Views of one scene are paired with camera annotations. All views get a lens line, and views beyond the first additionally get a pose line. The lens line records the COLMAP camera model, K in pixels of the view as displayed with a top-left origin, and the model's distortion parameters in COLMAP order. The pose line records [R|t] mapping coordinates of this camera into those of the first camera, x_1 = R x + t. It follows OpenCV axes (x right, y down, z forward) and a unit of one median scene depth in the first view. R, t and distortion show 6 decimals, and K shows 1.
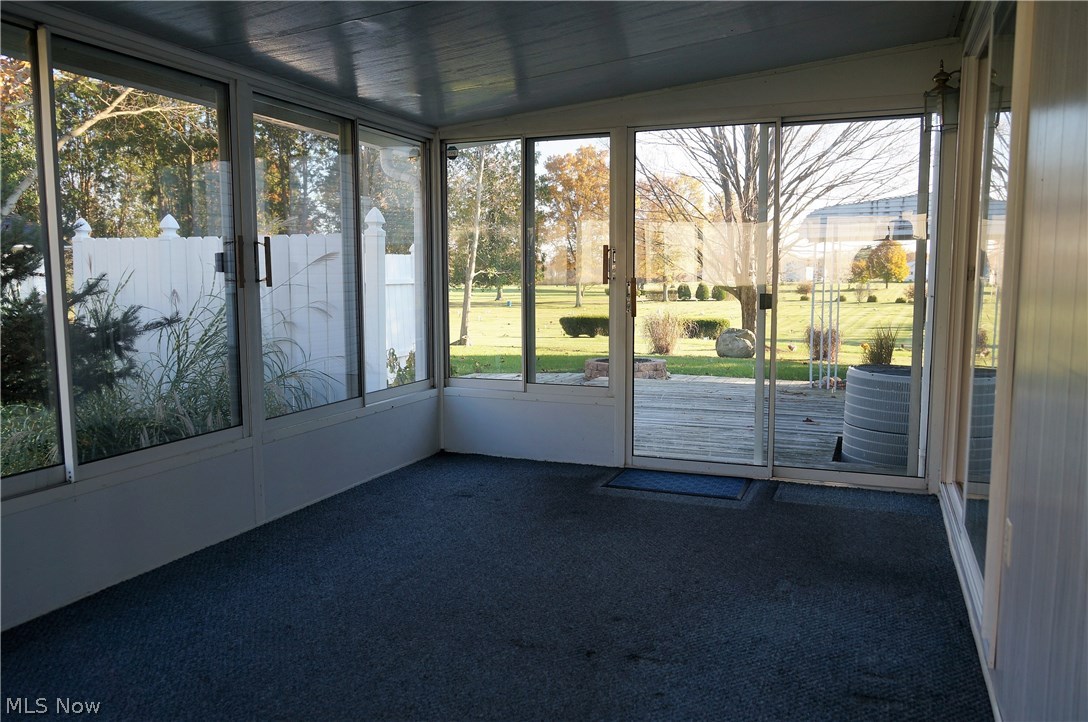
lens RADIAL K [[835.7, 0, 551.9], [0, 835.7, 363.4], [0, 0, 1]] dist [-0.011661, 0.006713]
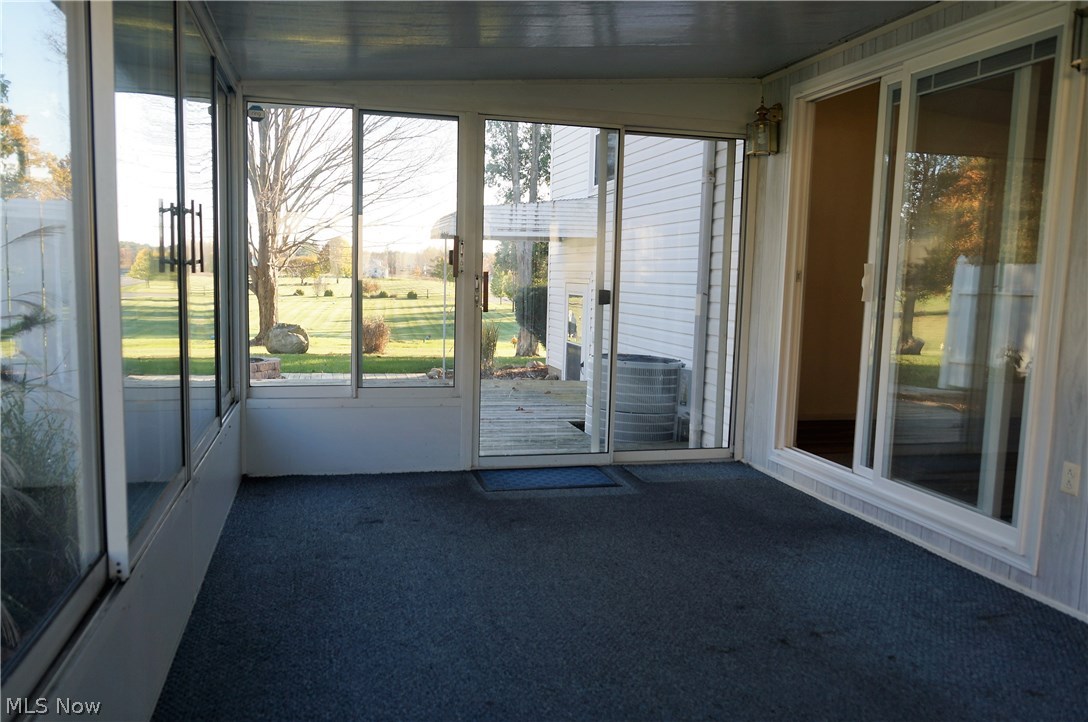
lens RADIAL K [[835.7, 0, 547.5], [0, 835.7, 362.4], [0, 0, 1]] dist [-0.011661, 0.006713]
pose [[0.805573, -0.039544, 0.591176, -0.450945], [0.035963, 0.999194, 0.017831, -0.013631], [-0.591404, 0.006897, 0.806346, 0.198376]]
